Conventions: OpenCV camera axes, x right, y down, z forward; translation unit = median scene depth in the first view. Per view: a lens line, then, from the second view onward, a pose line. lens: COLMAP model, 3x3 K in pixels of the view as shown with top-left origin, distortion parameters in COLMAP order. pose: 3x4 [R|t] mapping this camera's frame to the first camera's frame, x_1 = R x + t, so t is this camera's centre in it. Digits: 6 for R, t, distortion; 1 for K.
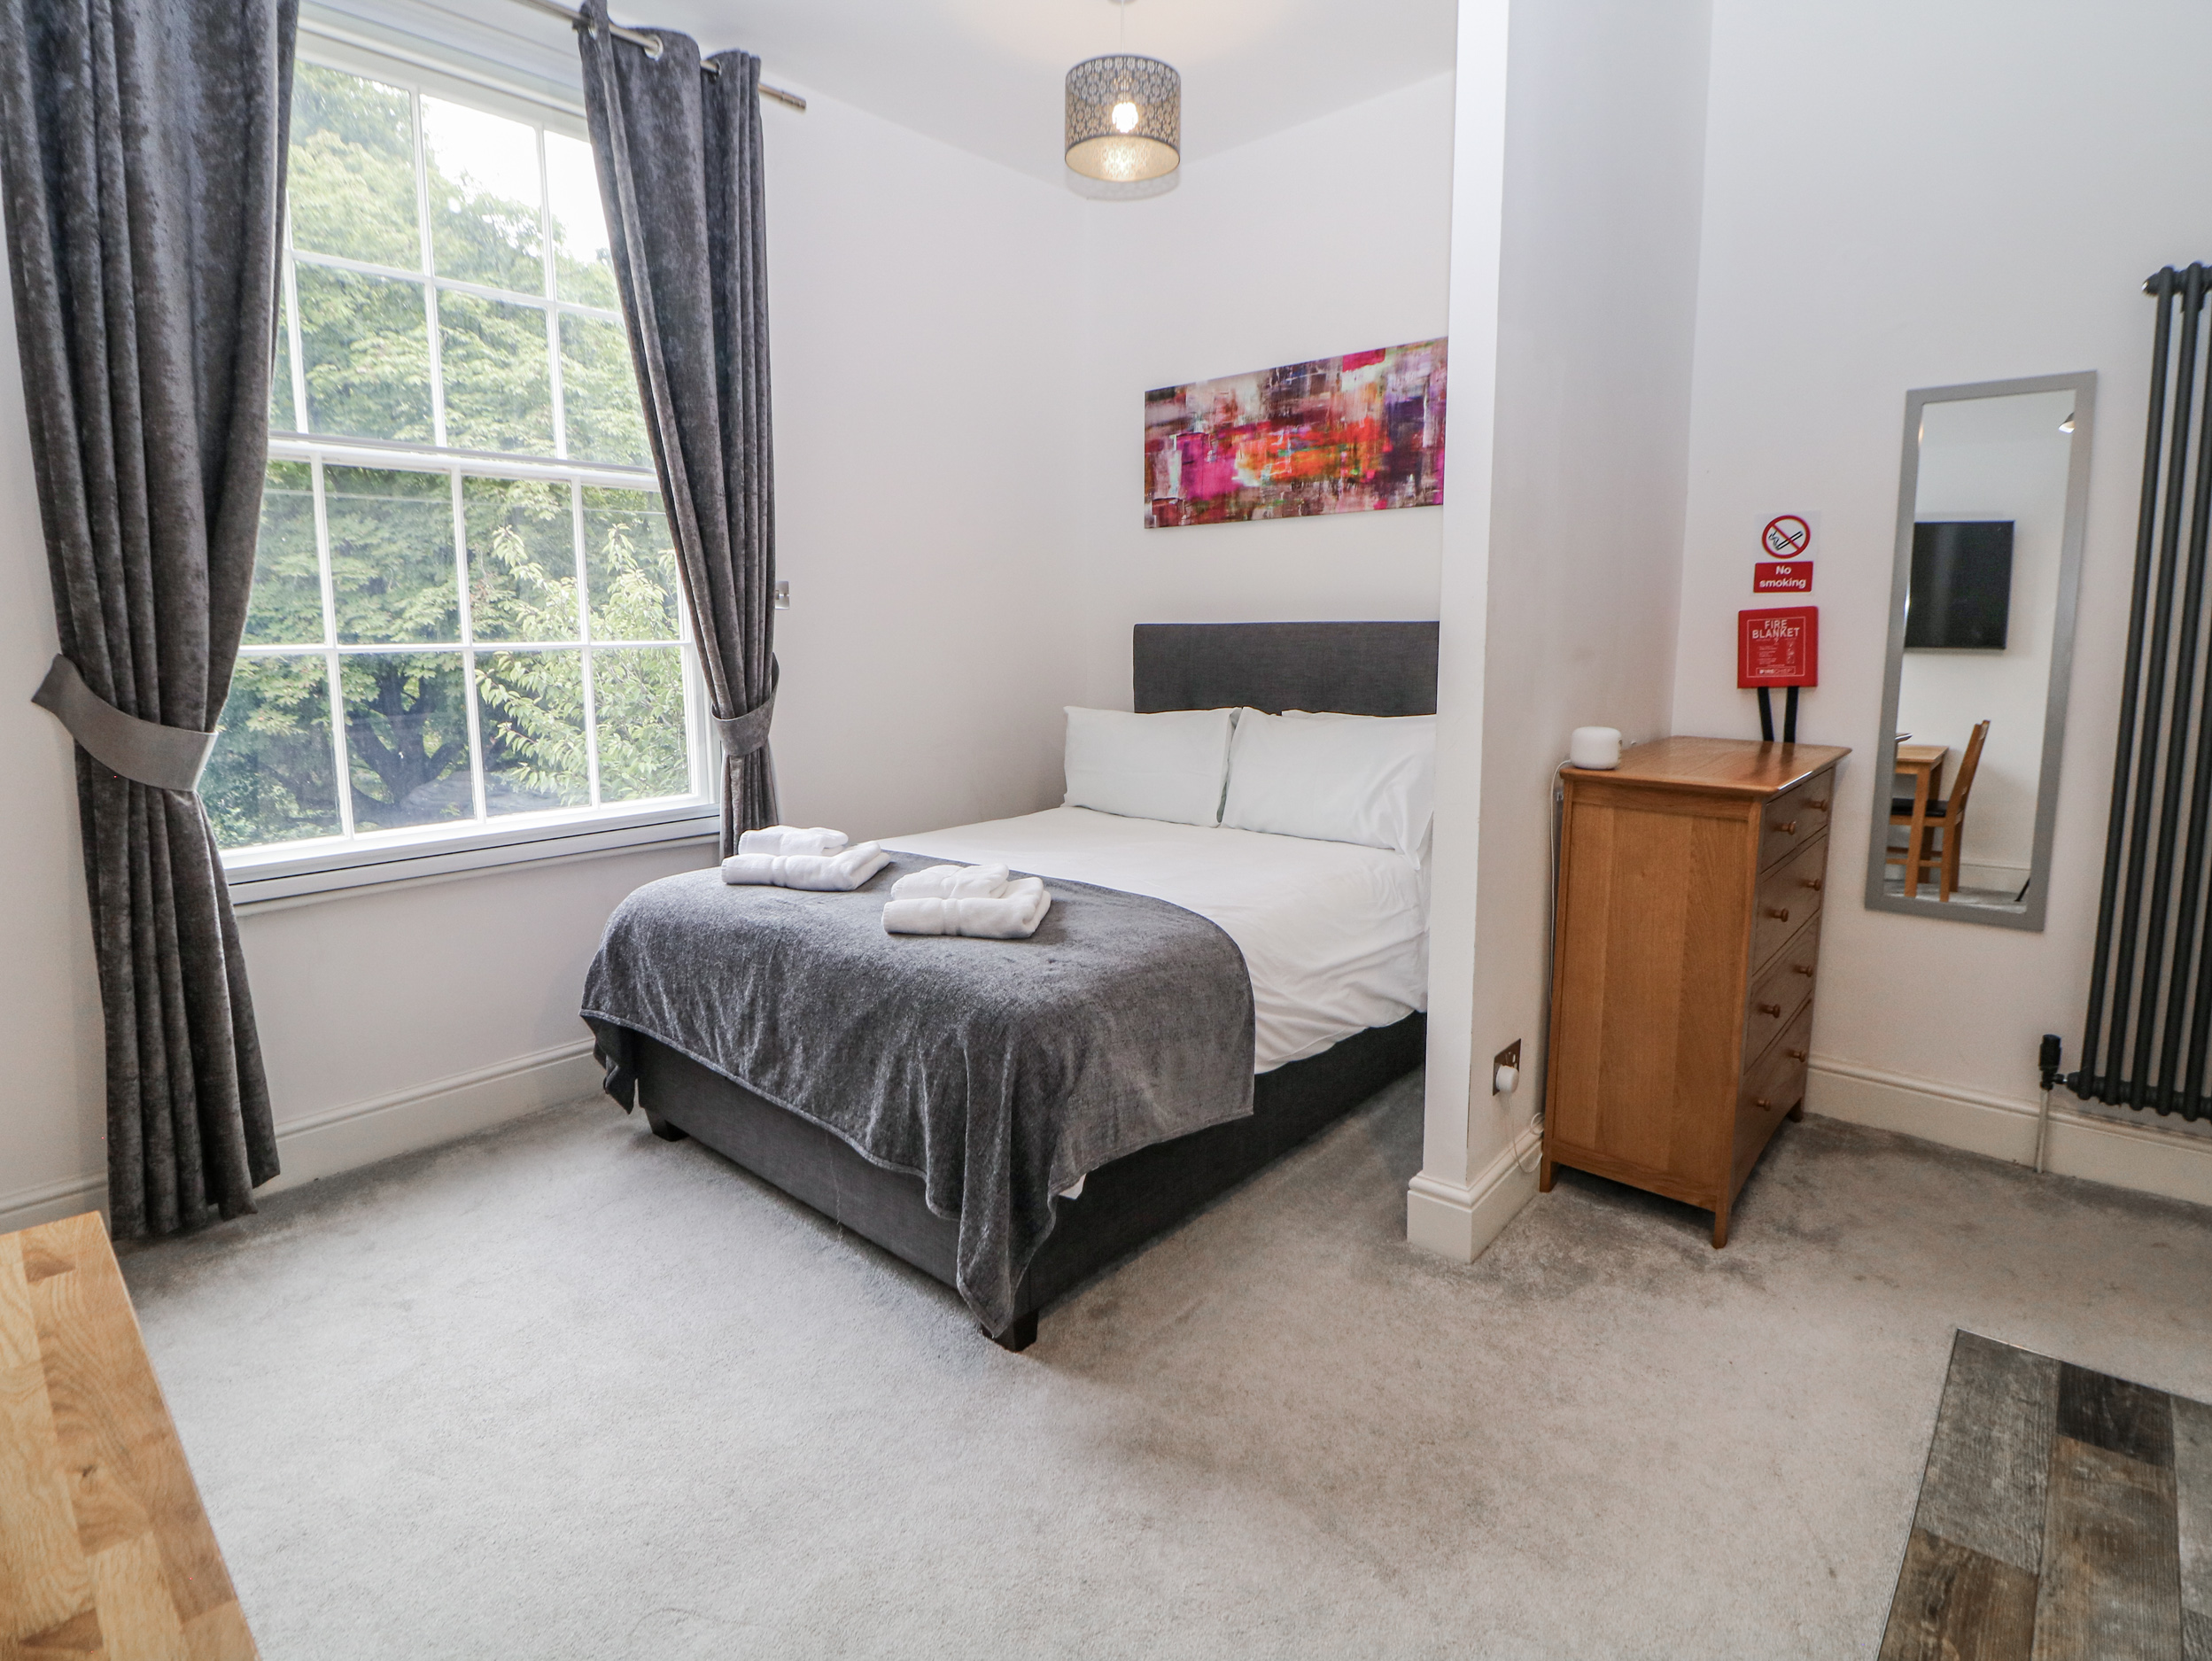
lens RADIAL K [[1143.4, 0, 1110.7], [0, 1143.4, 794.8], [0, 0, 1]] dist [0.019844, -0.028862]
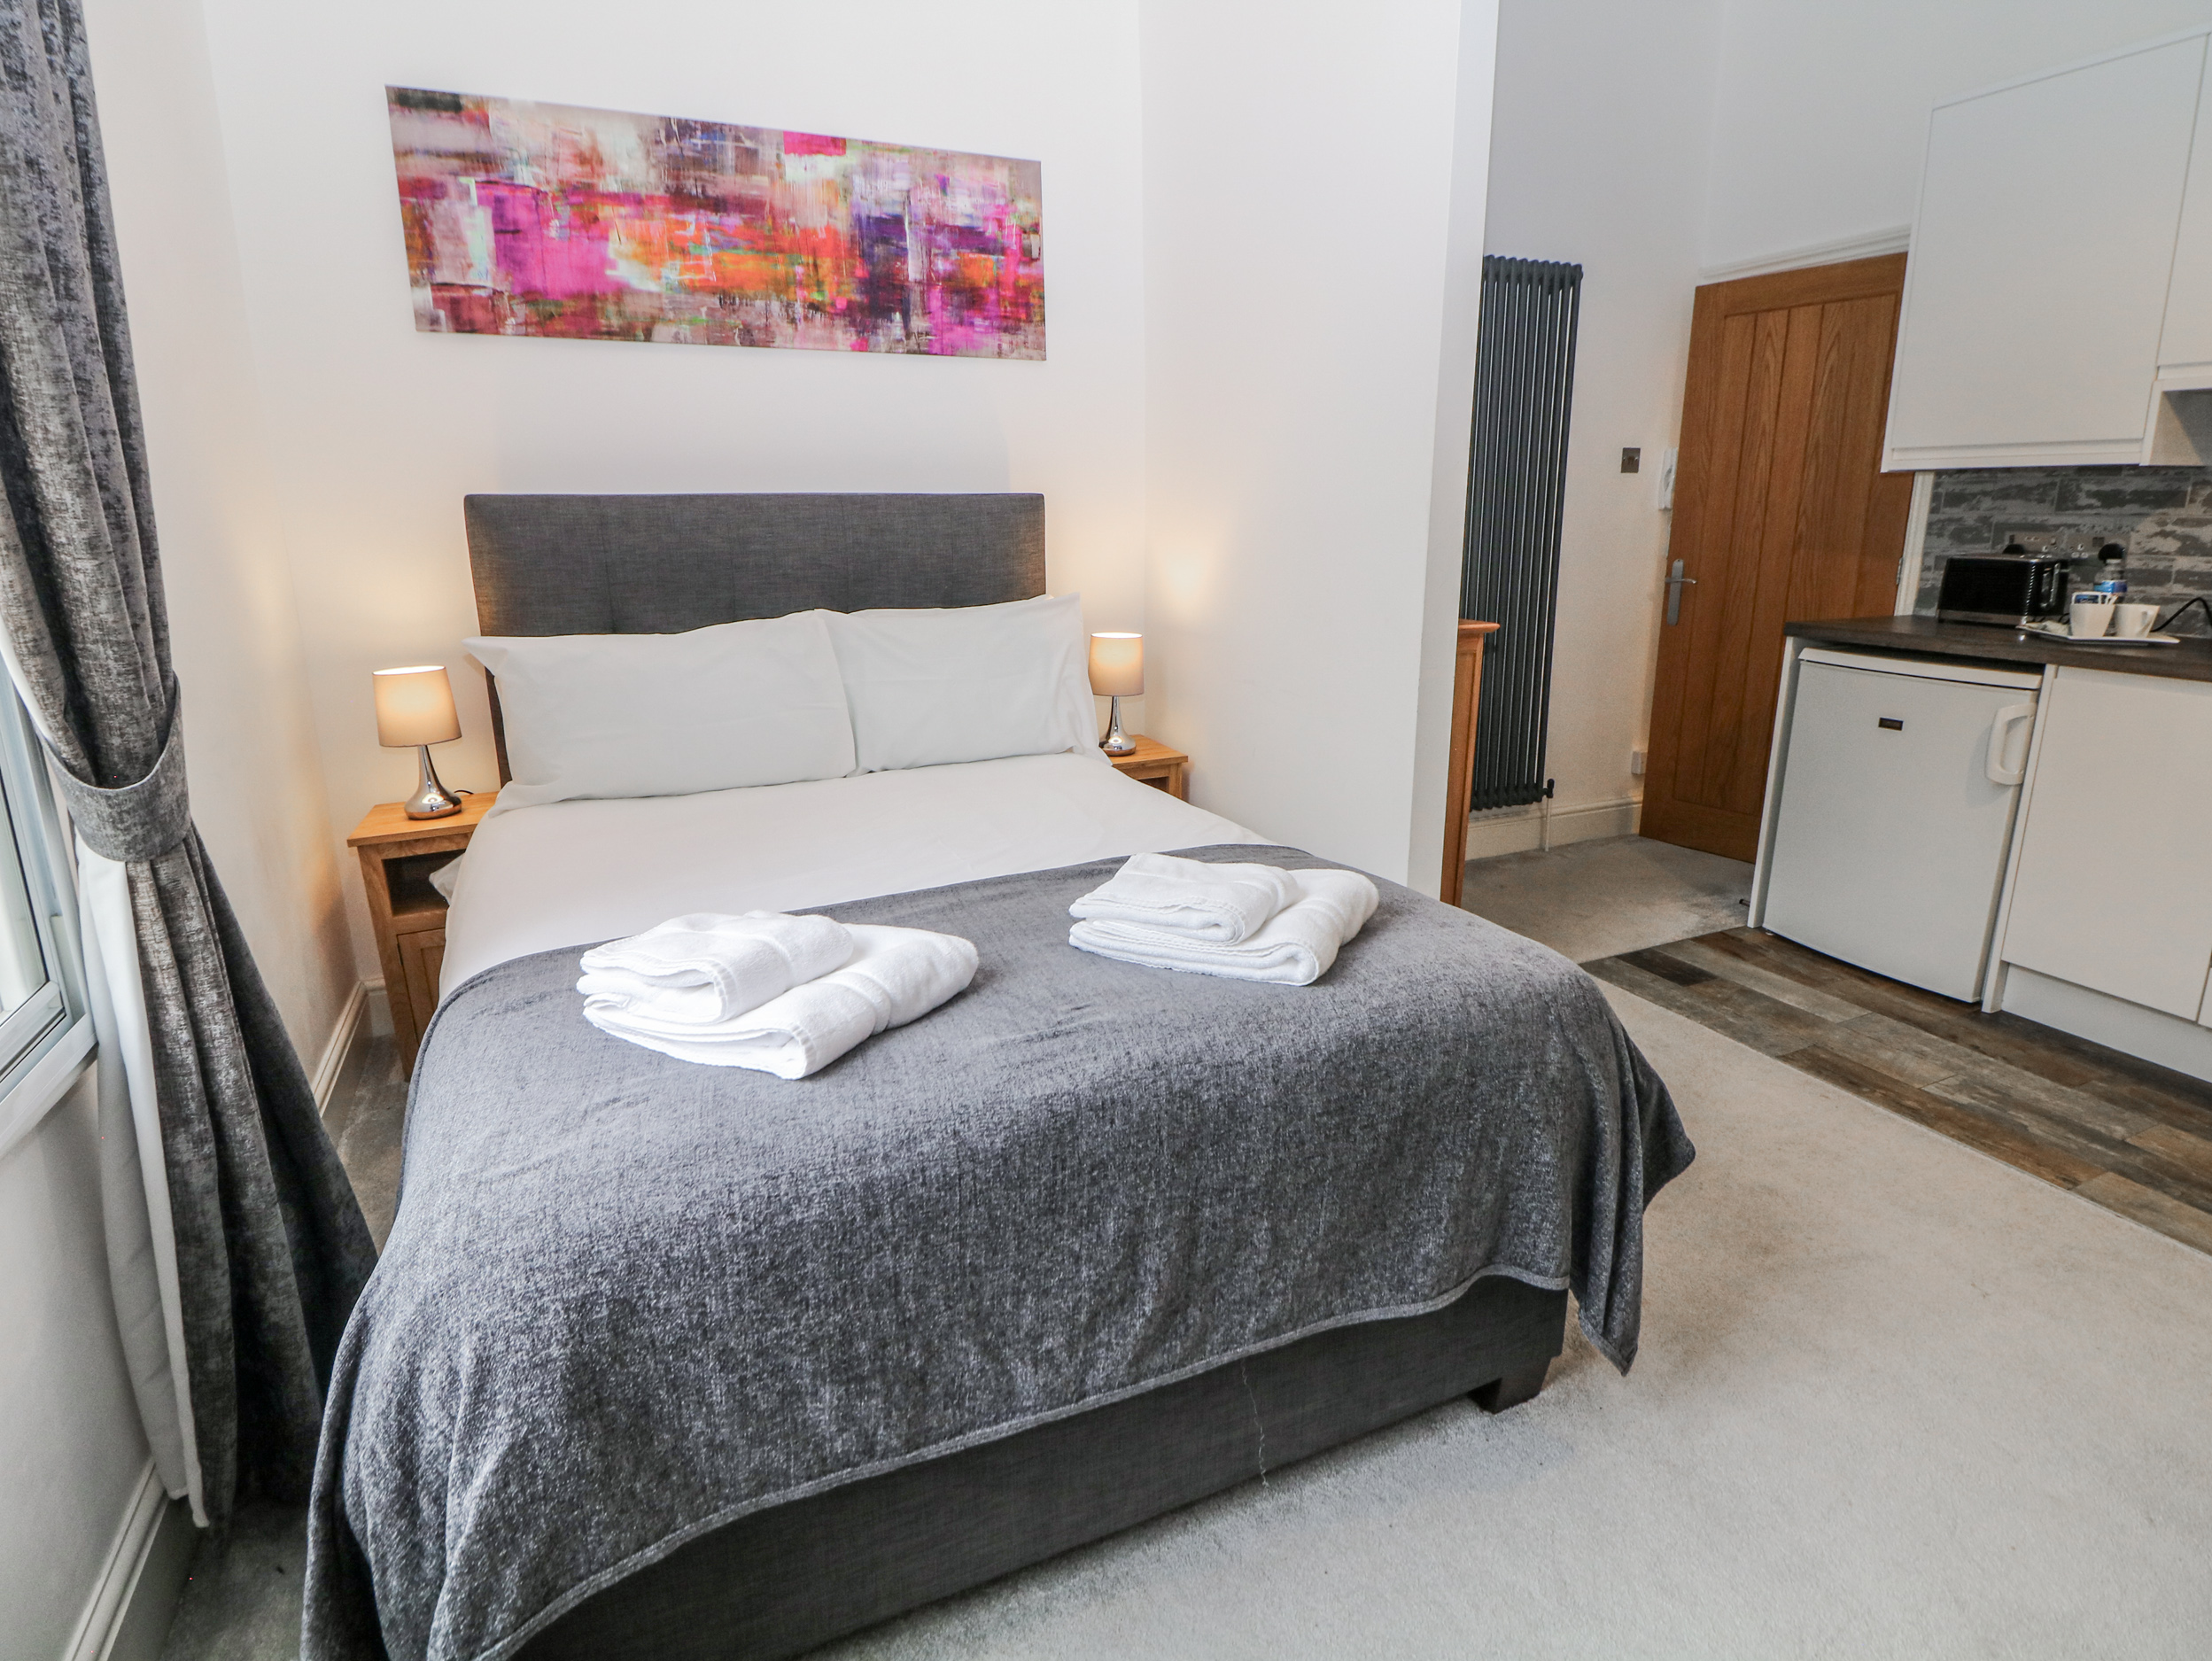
lens RADIAL K [[1143.4, 0, 1110.7], [0, 1143.4, 794.8], [0, 0, 1]] dist [0.019844, -0.028862]
pose [[0.407003, -0.211562, 0.888589, -0.434721], [0.143492, 0.975538, 0.166540, -0.050485], [-0.902086, 0.059723, 0.427404, 0.477171]]
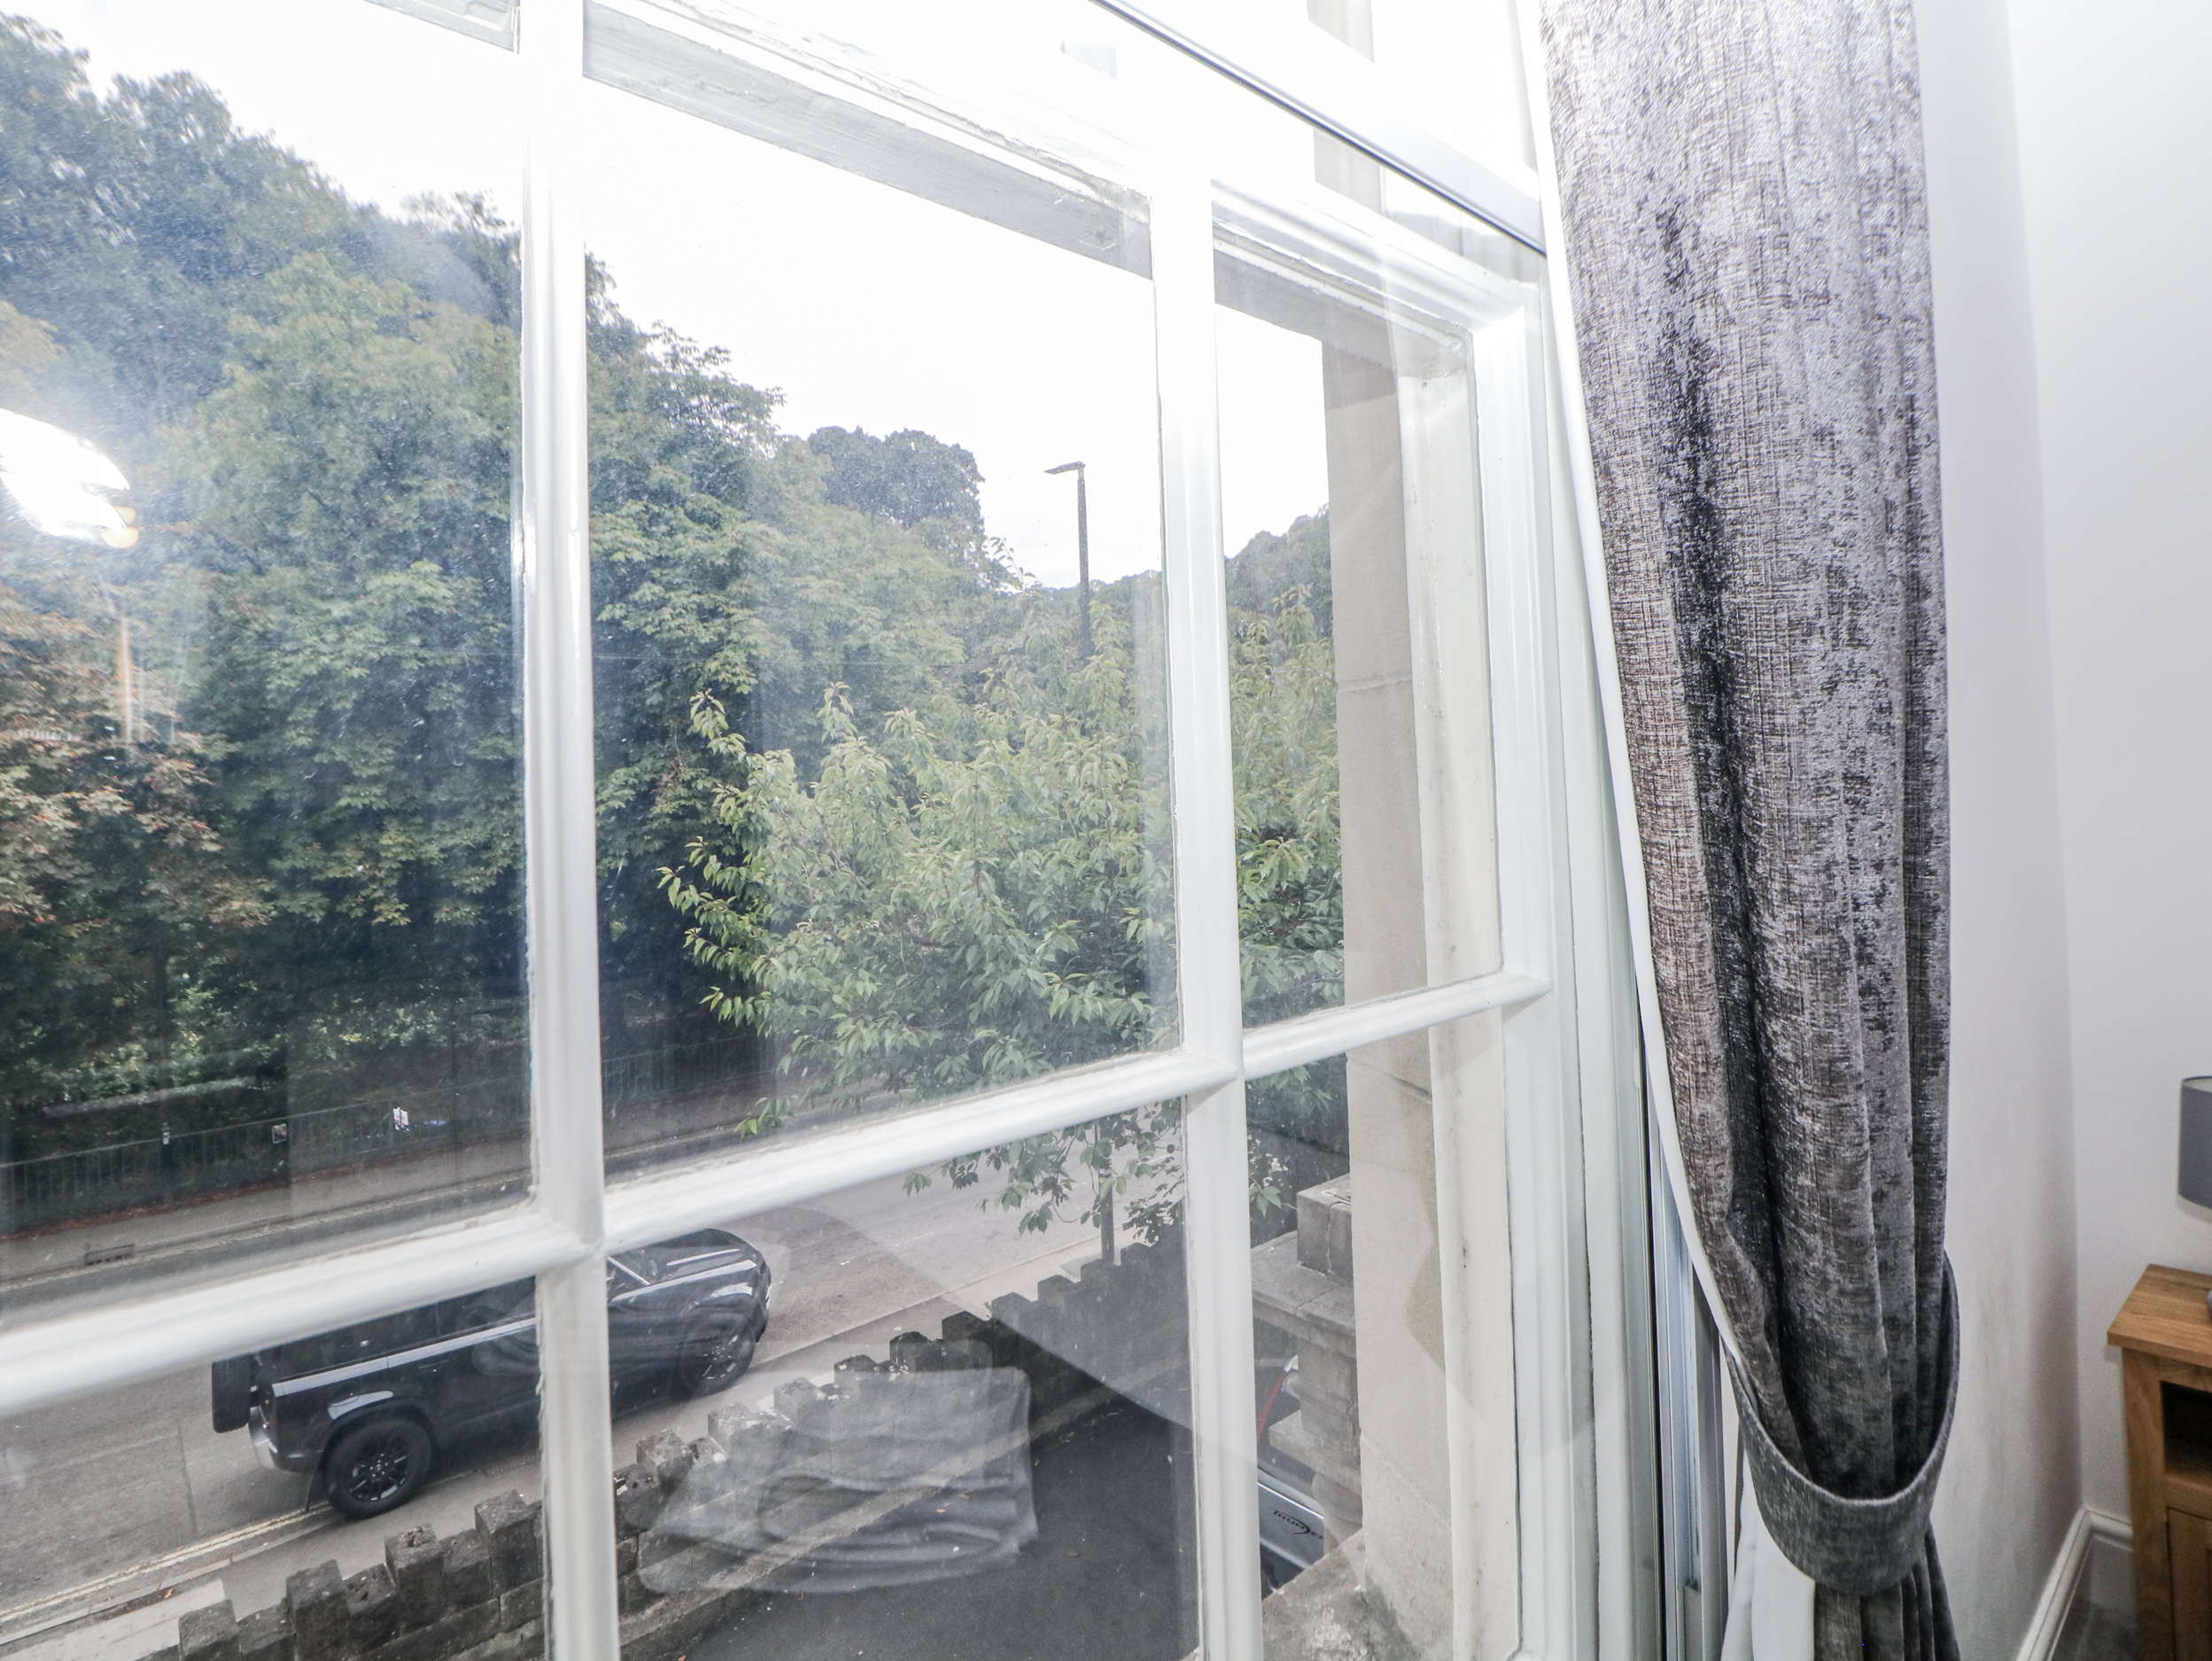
lens RADIAL K [[1143.4, 0, 1110.7], [0, 1143.4, 794.8], [0, 0, 1]] dist [0.019844, -0.028862]
pose [[0.991023, -0.025602, -0.131214, -0.353428], [0.007107, 0.990193, -0.139525, -0.114911], [0.133500, 0.137340, 0.981486, 0.642296]]
